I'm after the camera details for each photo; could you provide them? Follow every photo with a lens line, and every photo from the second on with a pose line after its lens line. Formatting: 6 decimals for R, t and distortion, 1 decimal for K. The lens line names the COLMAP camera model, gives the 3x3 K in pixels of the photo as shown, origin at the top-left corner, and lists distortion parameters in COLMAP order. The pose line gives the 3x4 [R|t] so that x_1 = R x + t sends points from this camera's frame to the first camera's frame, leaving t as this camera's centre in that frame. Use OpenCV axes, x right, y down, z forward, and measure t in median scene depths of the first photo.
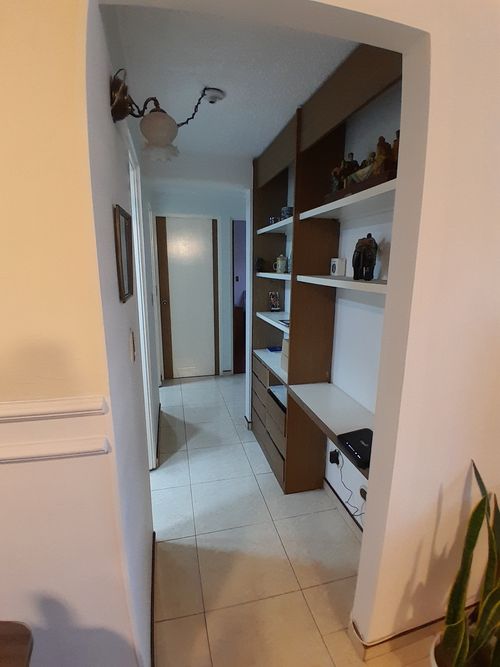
lens RADIAL K [[328.5, 0, 250.0], [0, 328.5, 333.5], [0, 0, 1]] dist [-0.002310, -0.042021]
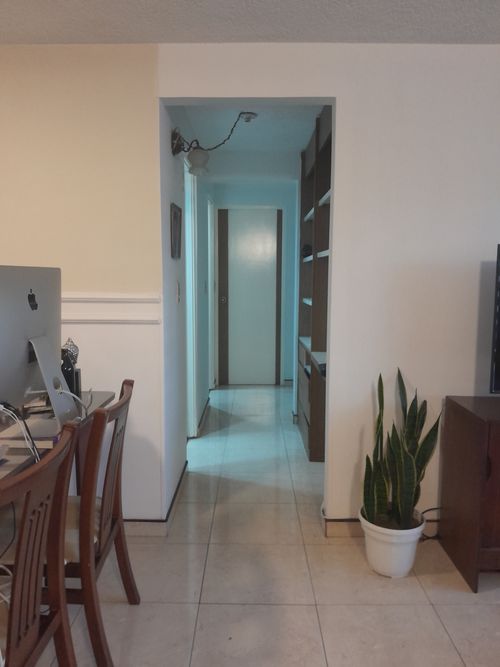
lens RADIAL K [[528.7, 0, 250.0], [0, 528.7, 333.5], [0, 0, 1]] dist [0.076414, 0.002413]
pose [[0.968710, 0.023985, -0.247035, 0.343743], [-0.050313, 0.993631, -0.100823, 0.274736], [0.243043, 0.110097, 0.963747, -0.757515]]
